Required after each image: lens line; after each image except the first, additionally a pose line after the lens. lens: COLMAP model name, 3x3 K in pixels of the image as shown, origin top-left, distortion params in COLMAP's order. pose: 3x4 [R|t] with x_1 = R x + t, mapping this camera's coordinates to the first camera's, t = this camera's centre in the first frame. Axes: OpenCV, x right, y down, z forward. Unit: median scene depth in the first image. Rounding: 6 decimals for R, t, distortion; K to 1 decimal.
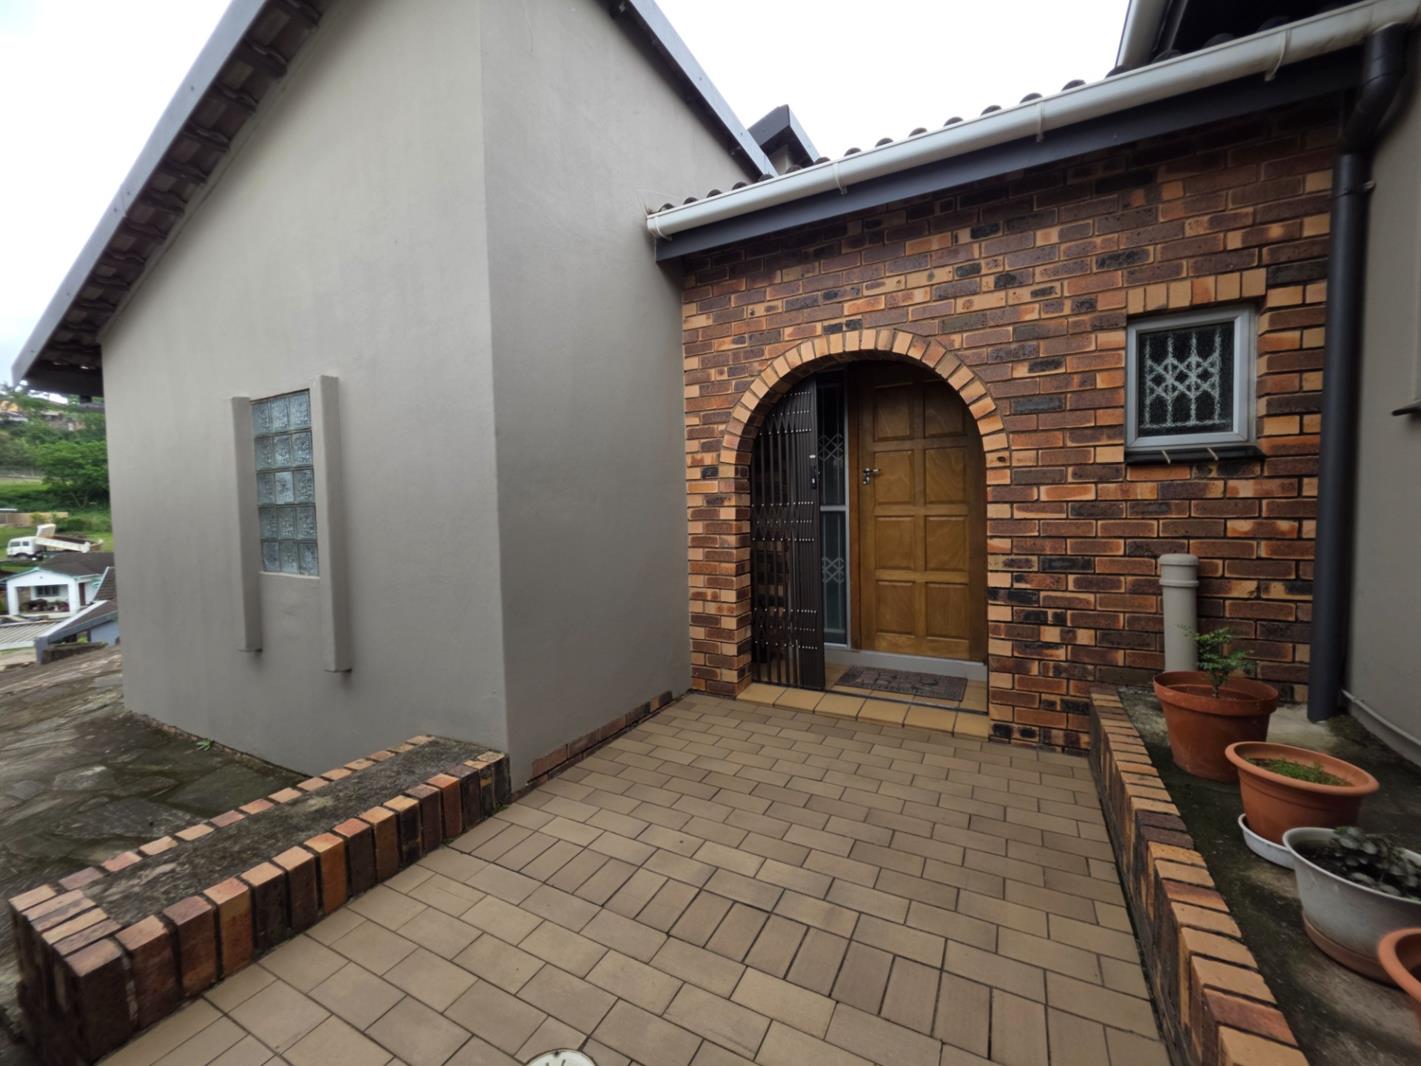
lens RADIAL K [[572.4, 0, 715.6], [0, 572.4, 528.1], [0, 0, 1]] dist [0.003122, 0.000065]
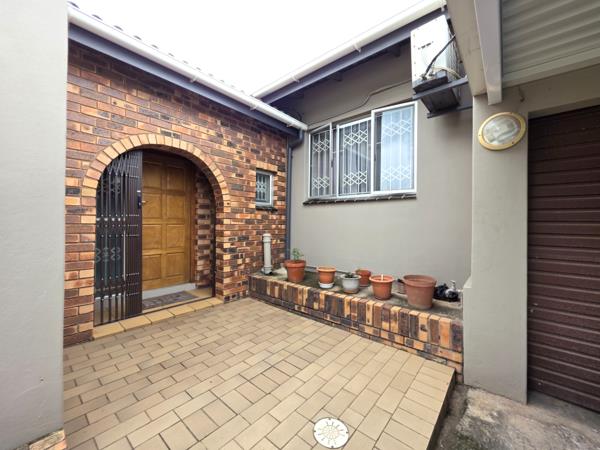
lens RADIAL K [[241.7, 0, 300.9], [0, 241.7, 223.7], [0, 0, 1]] dist [0.003122, 0.000065]
pose [[0.214669, 0.020040, 0.976481, -0.633170], [0.031269, 0.999136, -0.027379, 0.027231], [-0.976186, 0.036411, 0.213857, 0.387069]]
